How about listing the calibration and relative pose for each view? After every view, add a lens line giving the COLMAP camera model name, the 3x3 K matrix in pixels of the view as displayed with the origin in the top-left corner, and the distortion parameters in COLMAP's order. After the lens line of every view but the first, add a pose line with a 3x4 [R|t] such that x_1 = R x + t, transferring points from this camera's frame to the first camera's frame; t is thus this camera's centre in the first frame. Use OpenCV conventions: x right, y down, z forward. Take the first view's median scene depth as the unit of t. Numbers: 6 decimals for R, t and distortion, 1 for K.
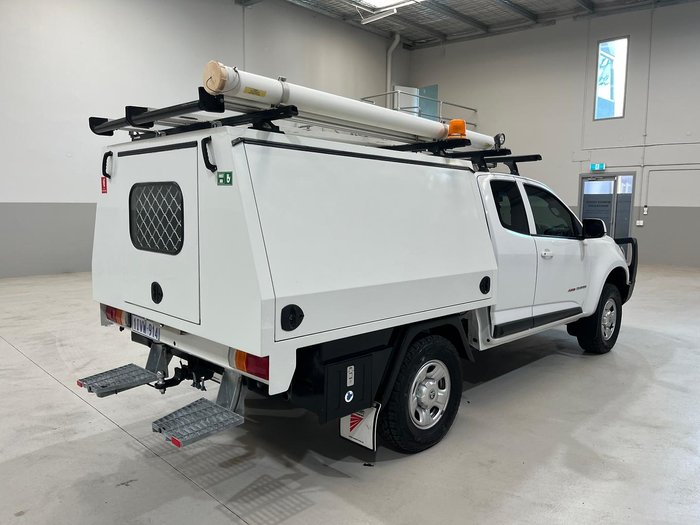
lens RADIAL K [[531.3, 0, 352.9], [0, 531.3, 264.5], [0, 0, 1]] dist [0.069214, -0.097461]
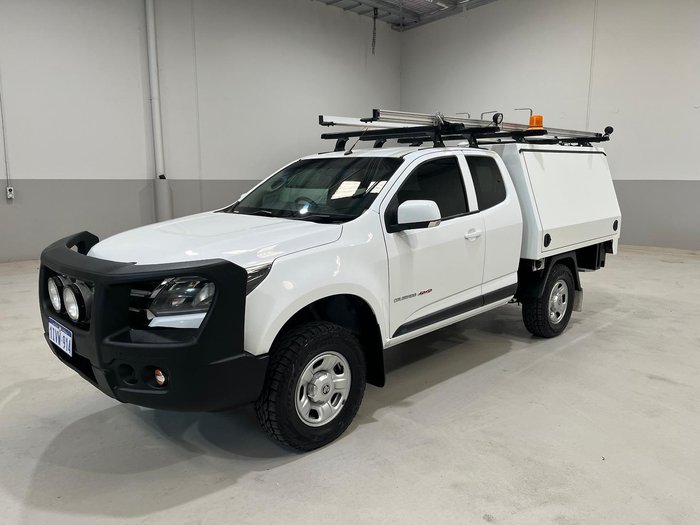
lens RADIAL K [[531.3, 0, 351.0], [0, 531.3, 268.1], [0, 0, 1]] dist [0.069214, -0.097461]
pose [[-0.999933, -0.010802, 0.004152, 0.356141], [-0.009193, 0.959374, 0.281987, -0.318363], [-0.007030, 0.281929, -0.959409, 2.733829]]
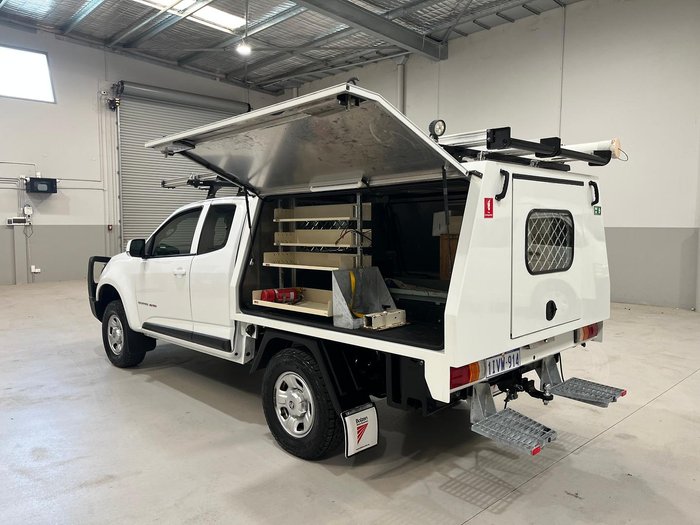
lens RADIAL K [[531.3, 0, 346.3], [0, 531.3, 259.8], [0, 0, 1]] dist [0.069214, -0.097461]
pose [[0.029329, -0.076458, 0.996641, -1.221718], [0.114732, 0.990738, 0.072629, -0.147345], [-0.992963, 0.112217, 0.037830, 1.142700]]
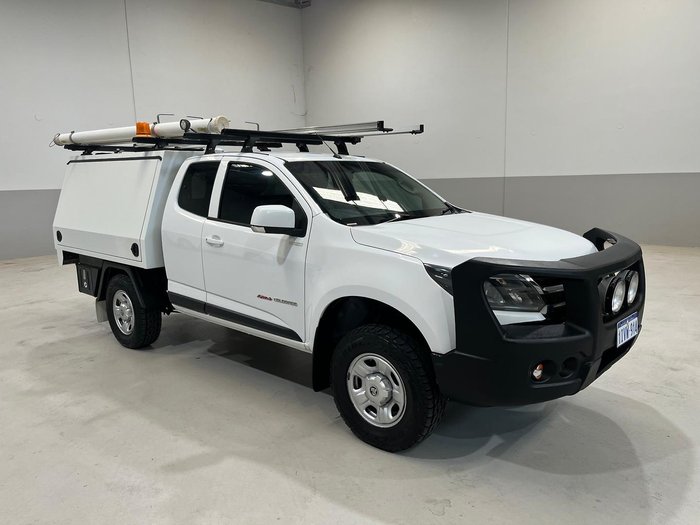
lens RADIAL K [[531.3, 0, 350.7], [0, 531.3, 263.8], [0, 0, 1]] dist [0.069214, -0.097461]
pose [[0.044100, 0.150665, -0.987601, 1.601410], [-0.089138, 0.985213, 0.146320, -0.168543], [0.995043, 0.081580, 0.056878, 1.489123]]
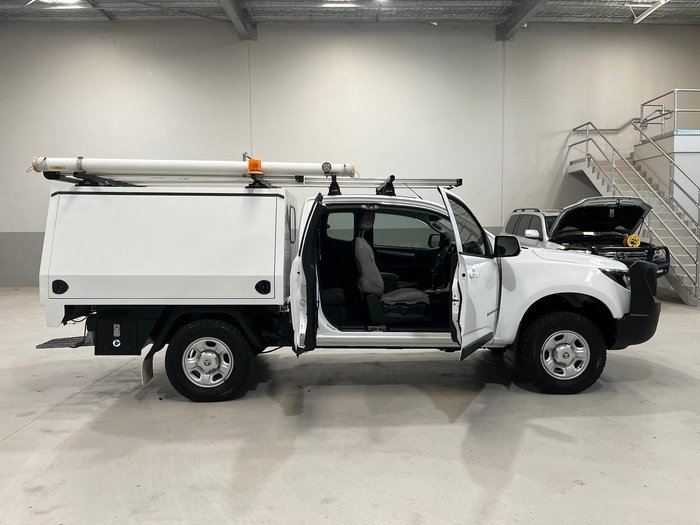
lens RADIAL K [[531.3, 0, 351.9], [0, 531.3, 262.7], [0, 0, 1]] dist [0.069214, -0.097461]
pose [[0.719380, 0.028040, -0.694050, 1.303539], [-0.063273, 0.997676, -0.025274, -0.000074], [0.691729, 0.062096, 0.719483, 0.245234]]
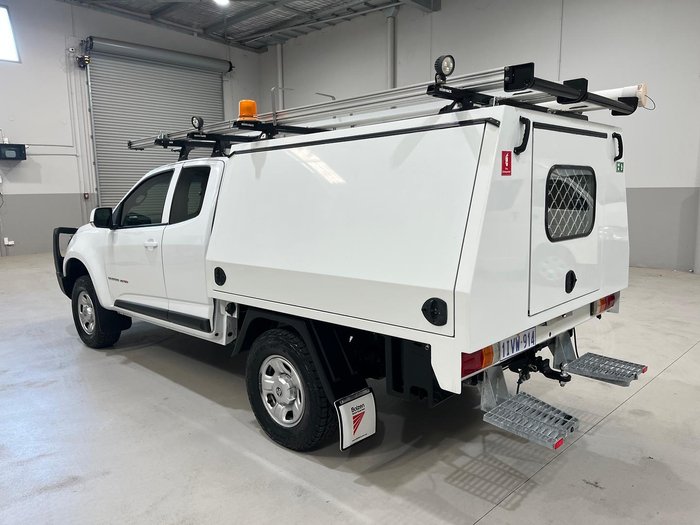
lens RADIAL K [[531.3, 0, 357.0], [0, 531.3, 267.7], [0, 0, 1]] dist [0.069214, -0.097461]
pose [[-0.009369, -0.153966, 0.988032, -1.097308], [0.127969, 0.979766, 0.153892, -0.141188], [-0.991734, 0.127879, 0.010523, 1.147297]]
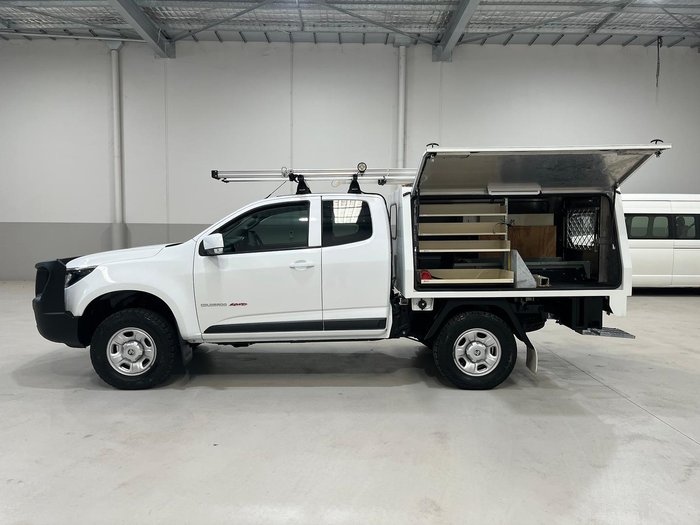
lens RADIAL K [[531.3, 0, 344.3], [0, 531.3, 257.9], [0, 0, 1]] dist [0.069214, -0.097461]
pose [[-0.711751, -0.055608, 0.700228, -0.933059], [0.069796, 0.986329, 0.149274, -0.280961], [-0.698956, 0.155119, -0.698139, 2.483940]]
